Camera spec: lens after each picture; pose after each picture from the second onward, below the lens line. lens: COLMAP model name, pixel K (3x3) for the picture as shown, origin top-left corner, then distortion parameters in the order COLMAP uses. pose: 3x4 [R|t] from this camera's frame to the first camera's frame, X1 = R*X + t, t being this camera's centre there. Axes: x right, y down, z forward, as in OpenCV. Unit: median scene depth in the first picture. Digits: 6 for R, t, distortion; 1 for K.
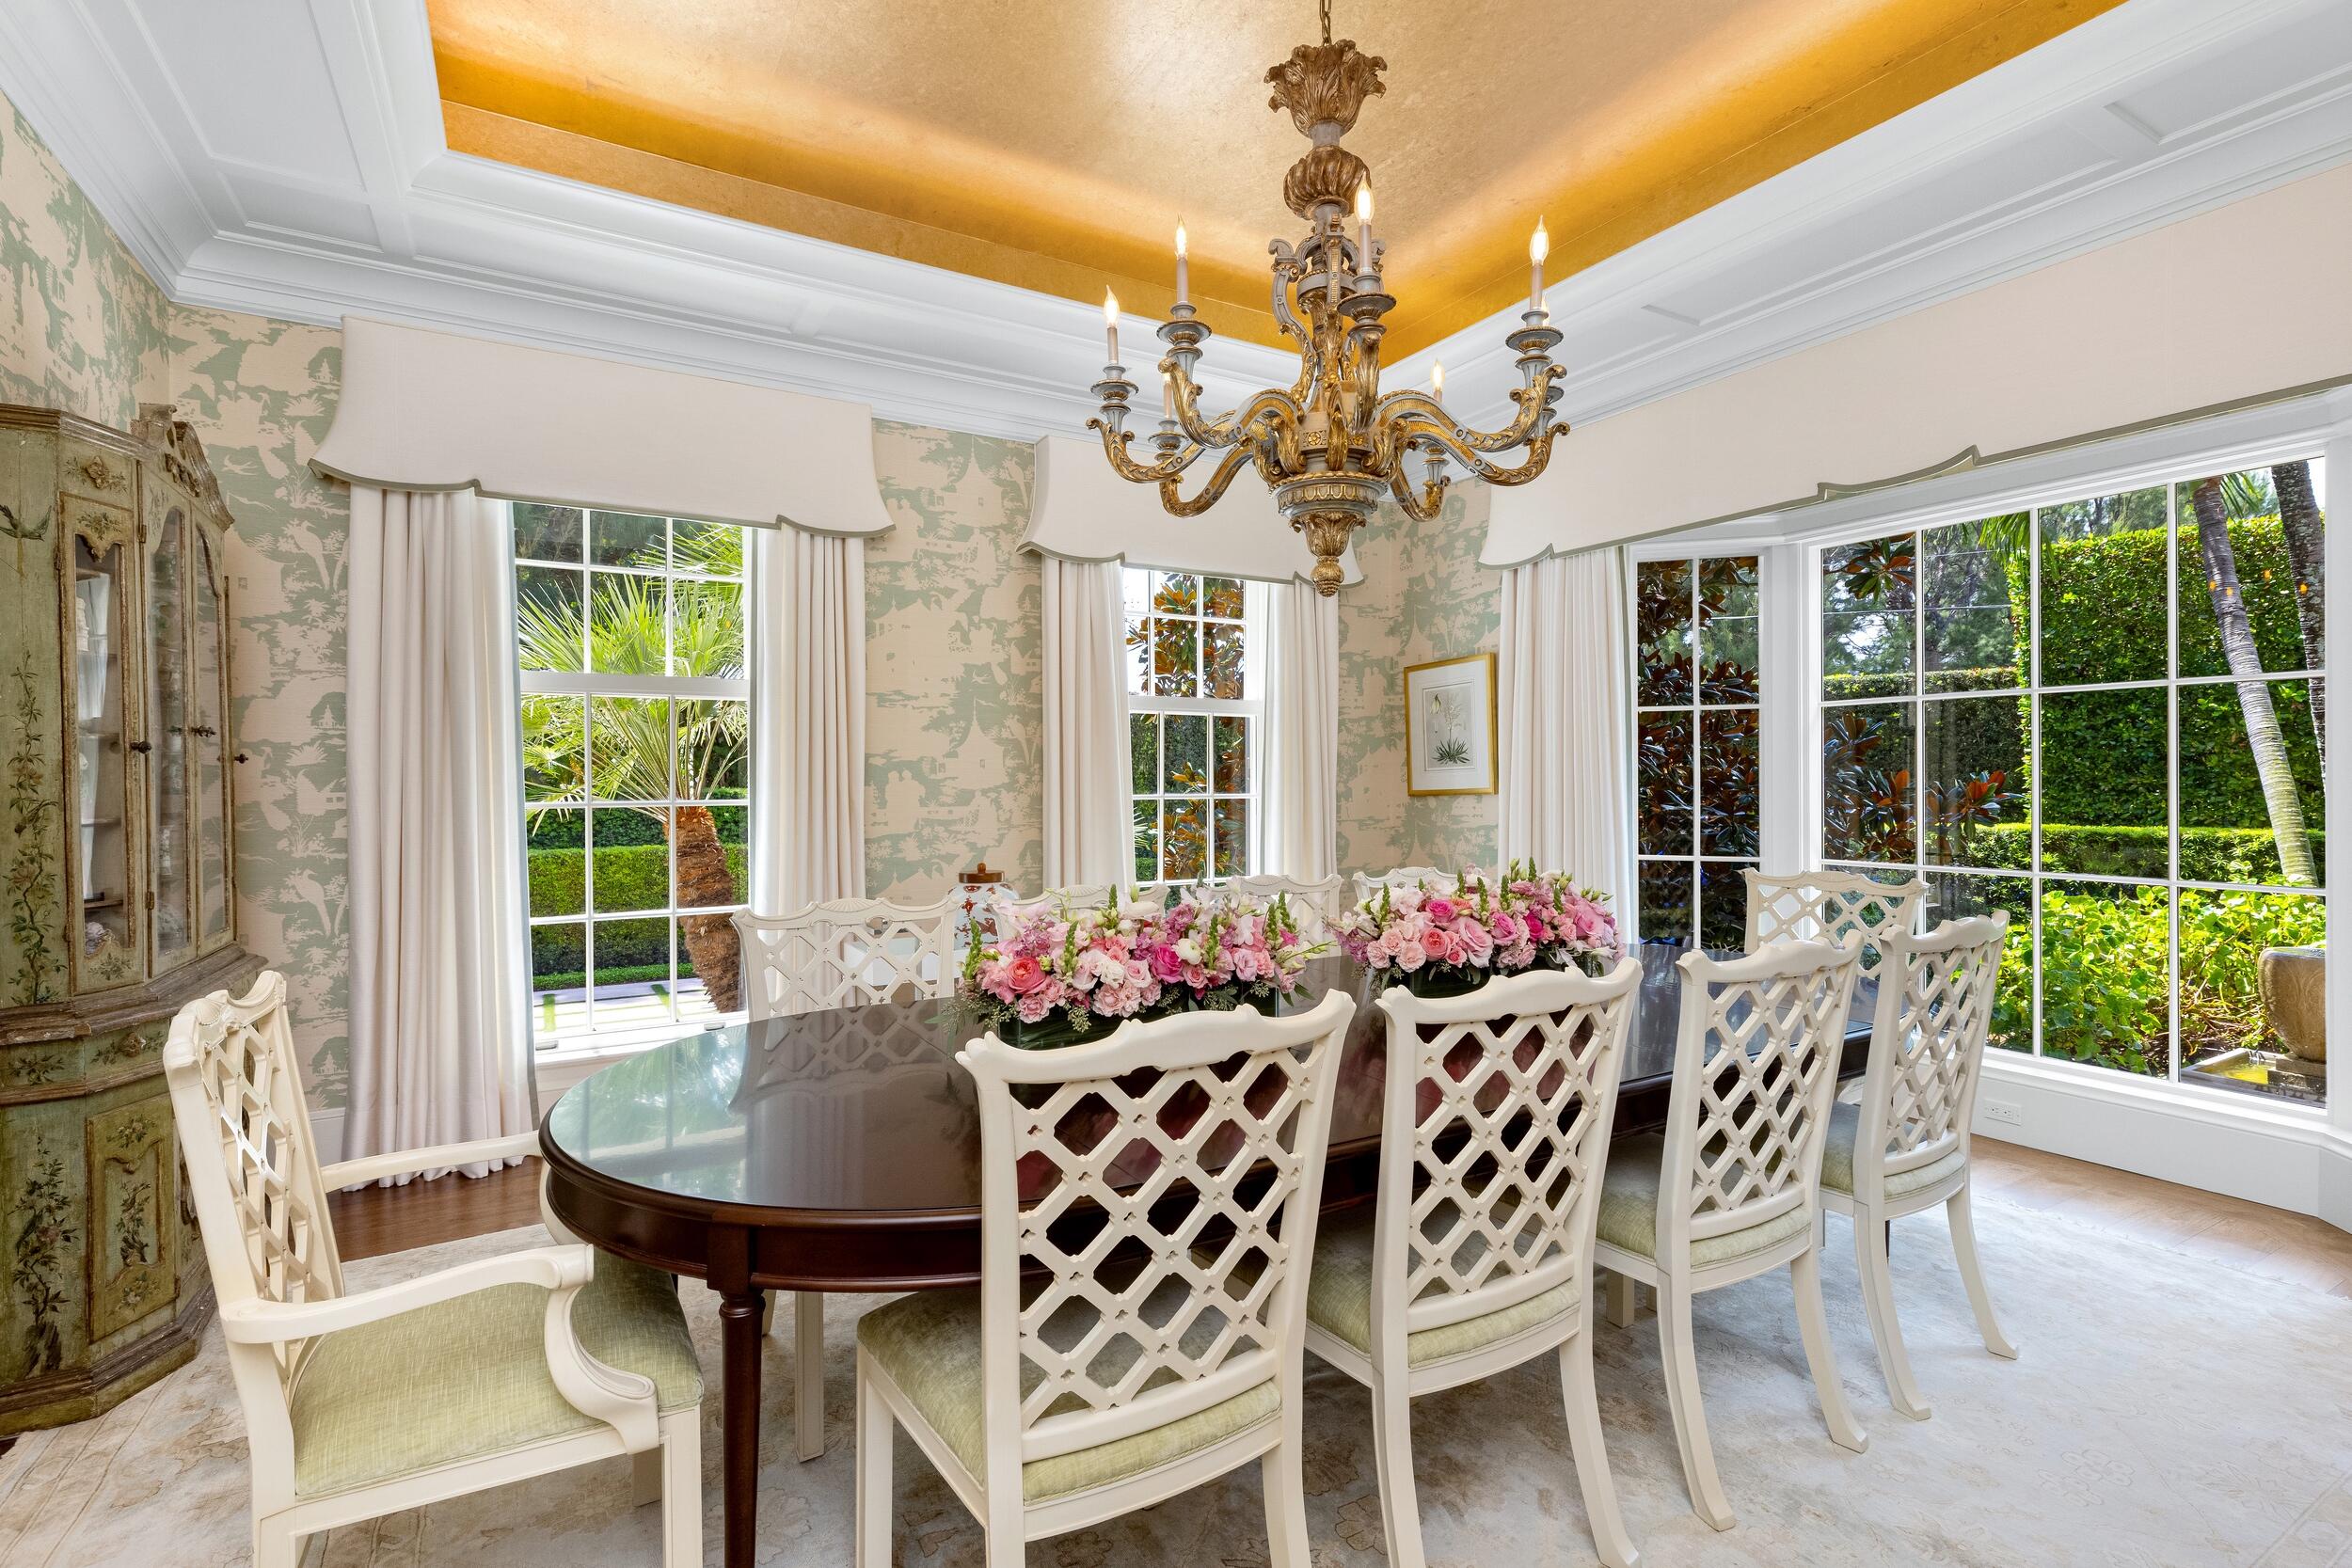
lens RADIAL K [[1101.4, 0, 1170.9], [0, 1101.4, 788.0], [0, 0, 1]] dist [0.002887, 0.000279]
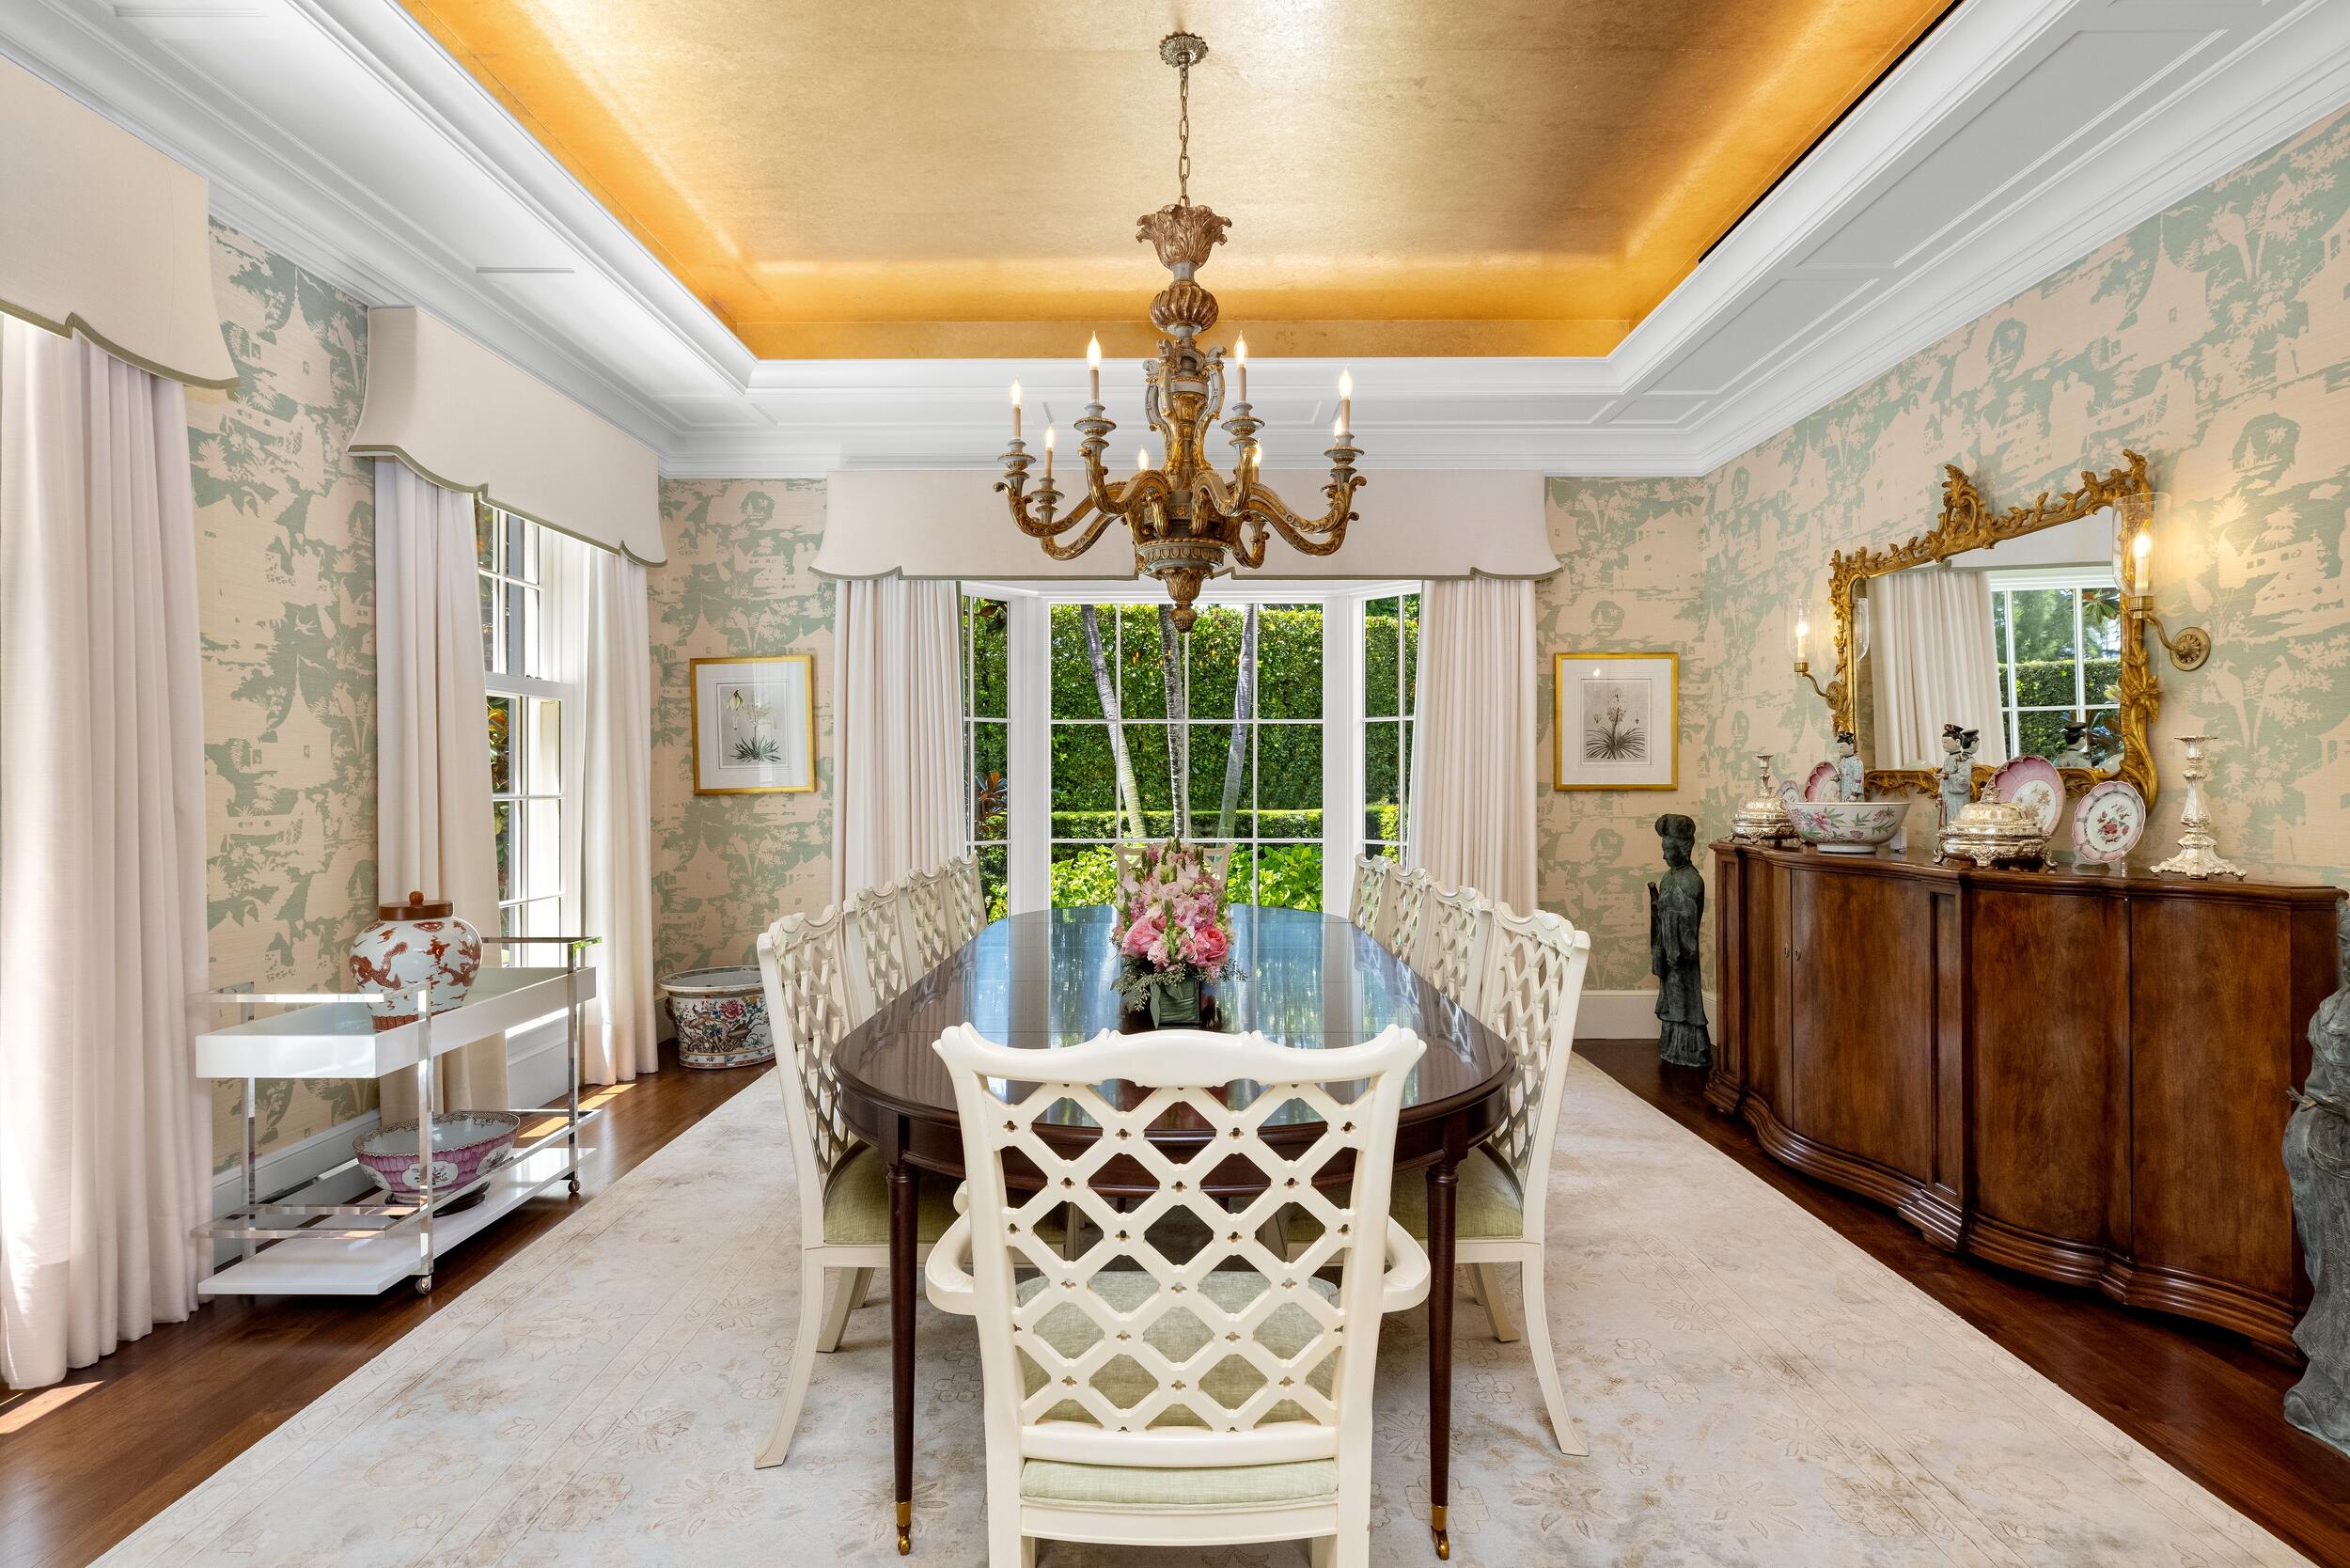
lens RADIAL K [[1143.8, 0, 1175.0], [0, 1143.8, 784.7], [0, 0, 1]] dist [-0.000342, 0.000213]
pose [[0.501869, -0.001381, 0.864942, -0.509328], [0.004126, 0.999991, -0.000797, 0.001209], [-0.864934, 0.003969, 0.501870, 0.178116]]
